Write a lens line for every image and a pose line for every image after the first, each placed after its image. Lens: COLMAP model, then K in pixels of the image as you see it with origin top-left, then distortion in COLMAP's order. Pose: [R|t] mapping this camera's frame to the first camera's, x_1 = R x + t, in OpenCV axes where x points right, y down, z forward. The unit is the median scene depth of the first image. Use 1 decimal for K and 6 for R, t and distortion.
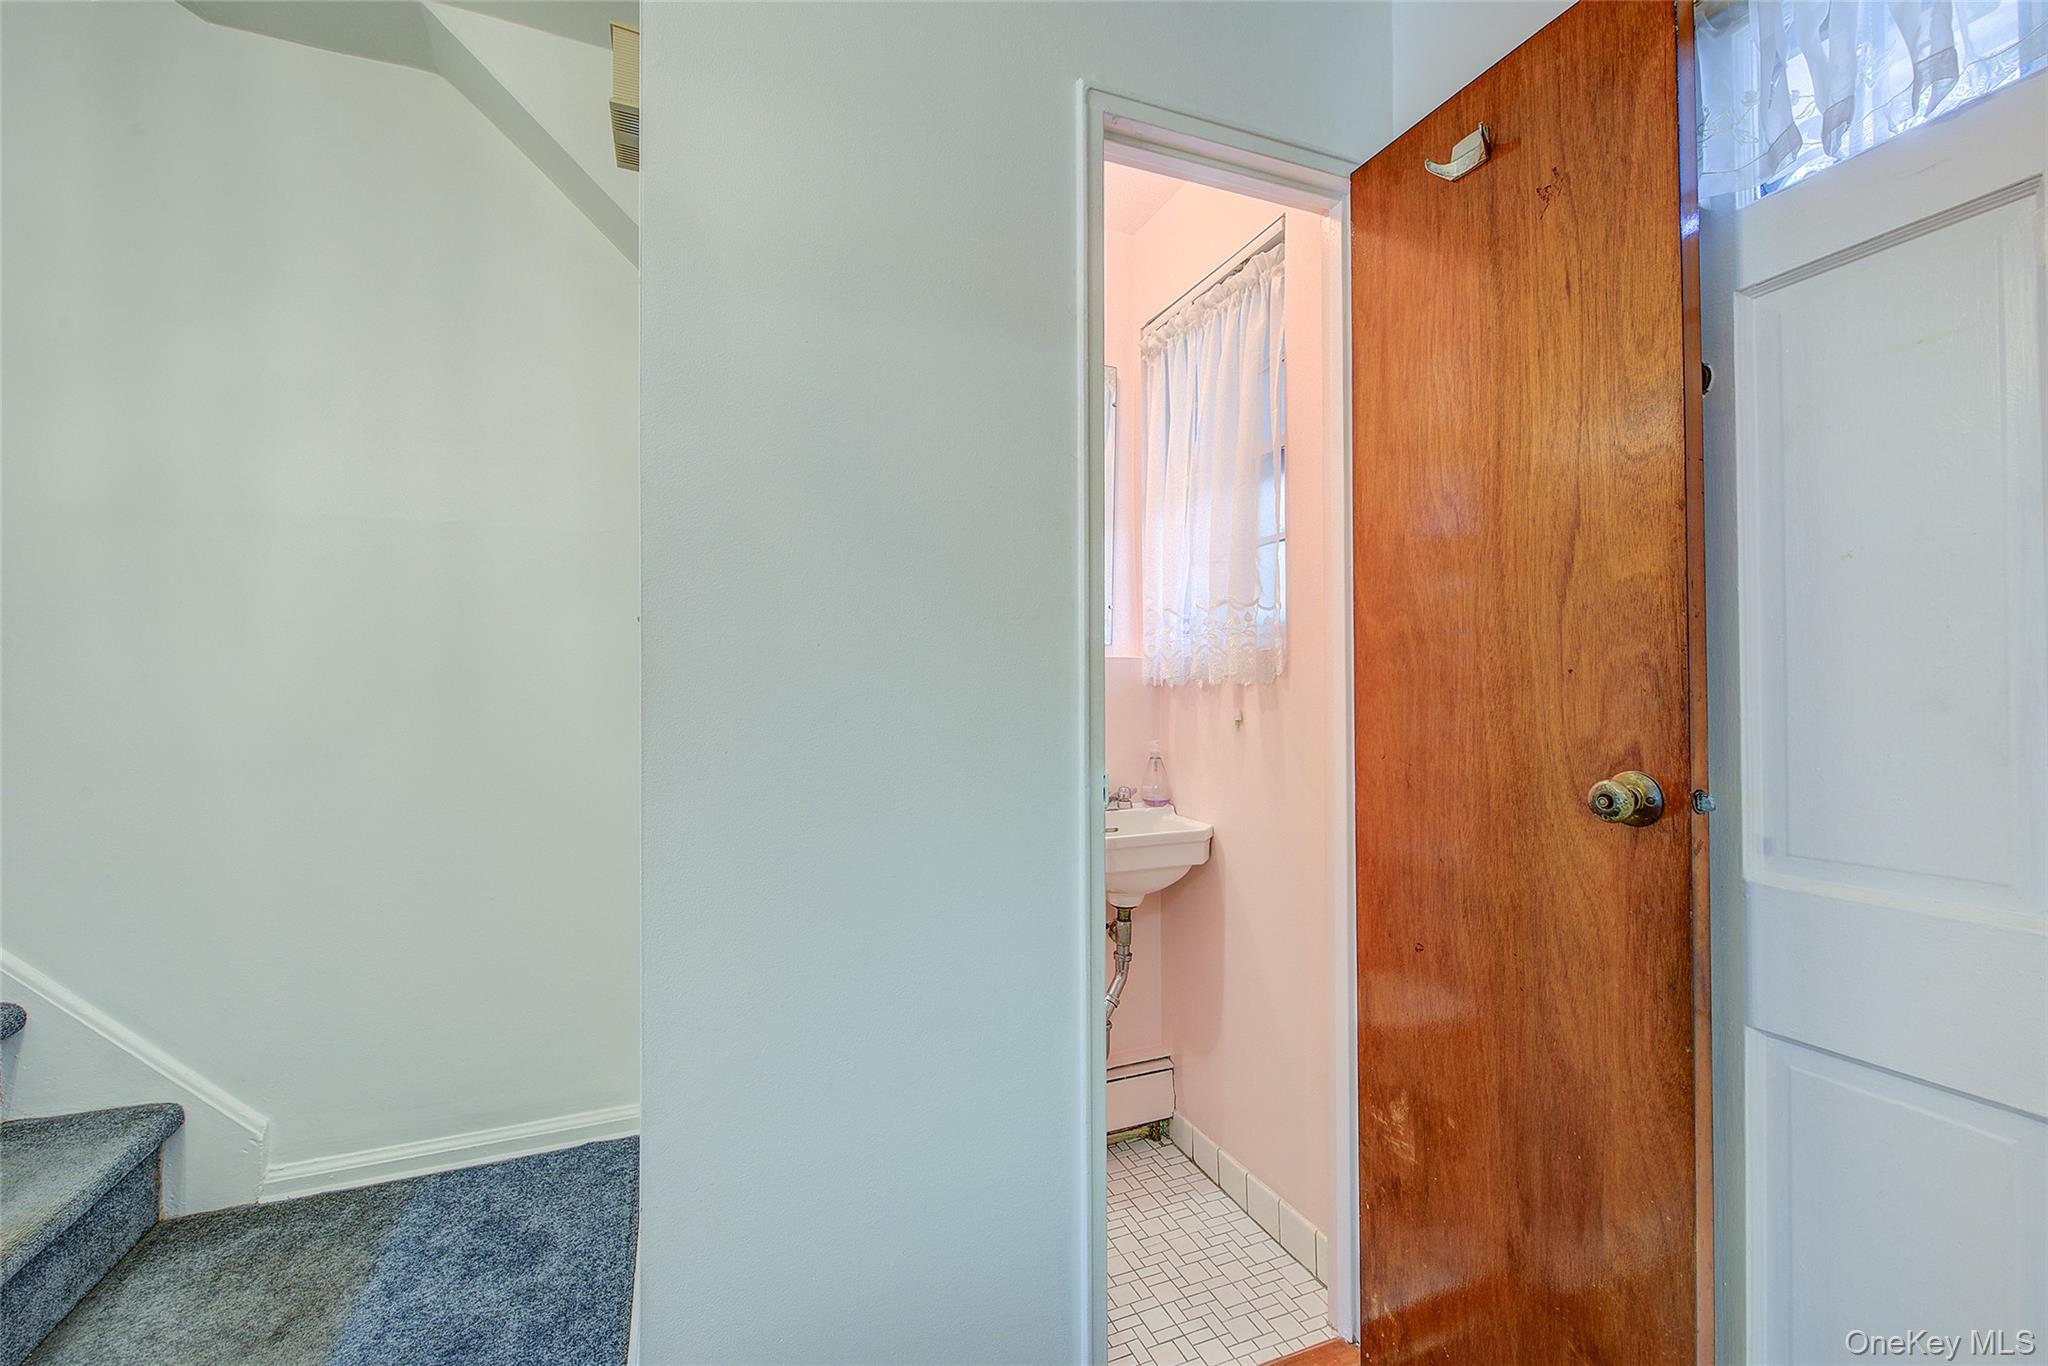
lens RADIAL K [[847.7, 0, 1020.2], [0, 847.7, 681.5], [0, 0, 1]] dist [-0.002404, -0.001412]
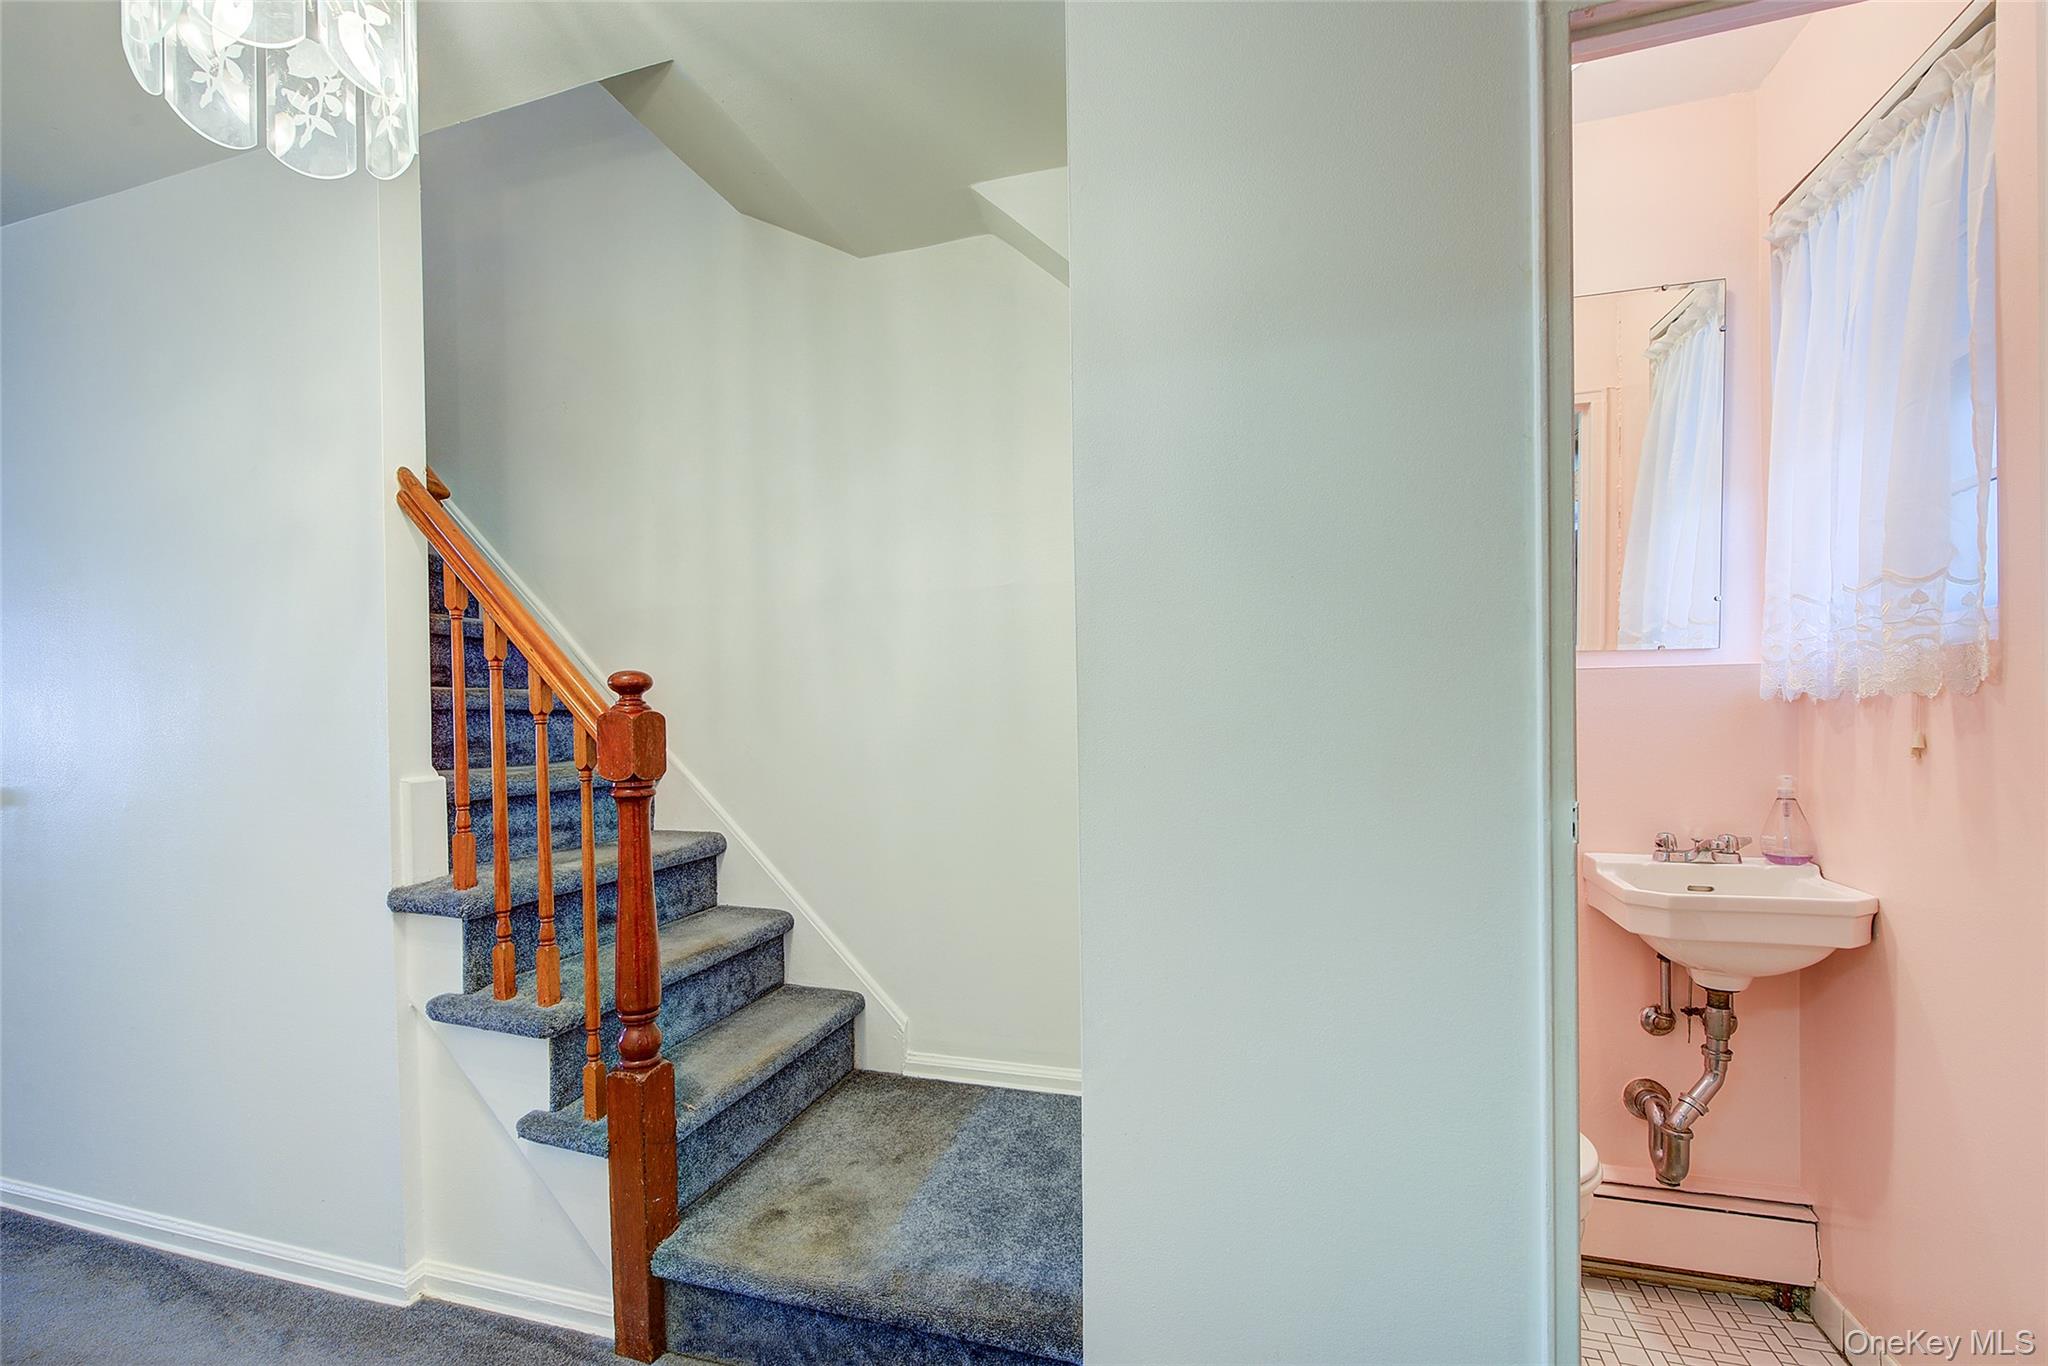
lens RADIAL K [[882.2, 0, 1007.6], [0, 882.2, 729.1], [0, 0, 1]] dist [-0.001118, -0.000733]
pose [[0.771934, -0.000941, -0.635702, 0.190646], [0.017788, 0.999639, 0.020121, 0.003439], [0.635454, -0.026840, 0.771672, -0.030043]]
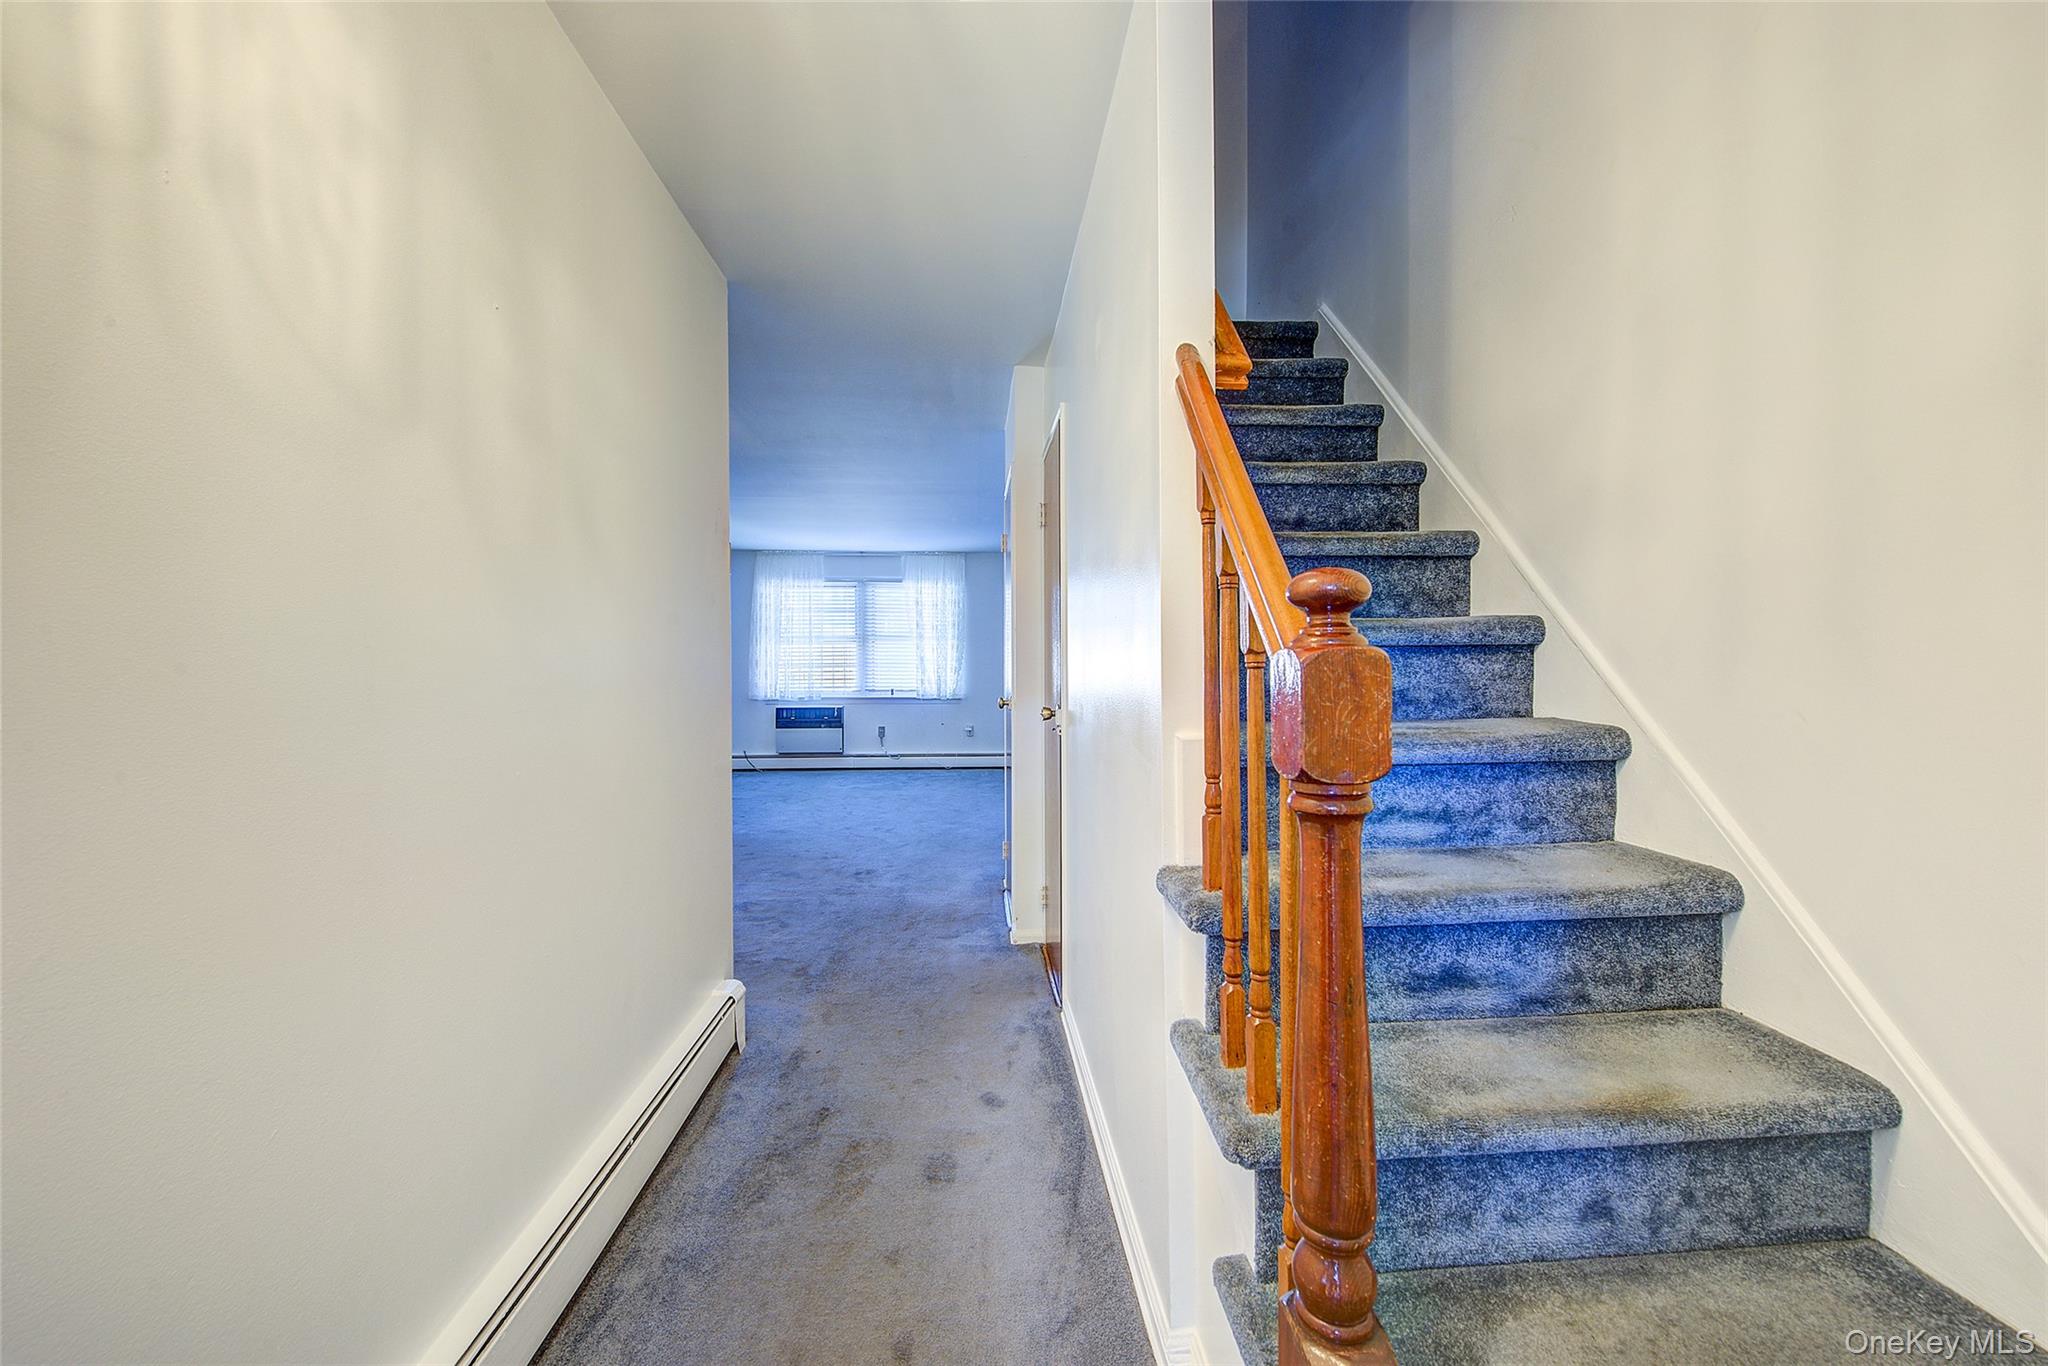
lens RADIAL K [[819.1, 0, 1033.1], [0, 819.1, 685.1], [0, 0, 1]] dist [0.007157, -0.005363]
pose [[-0.305509, 0.025821, -0.951839, -0.278476], [0.016909, 0.999622, 0.021690, 0.005147], [0.952039, -0.009468, -0.305830, 0.472853]]
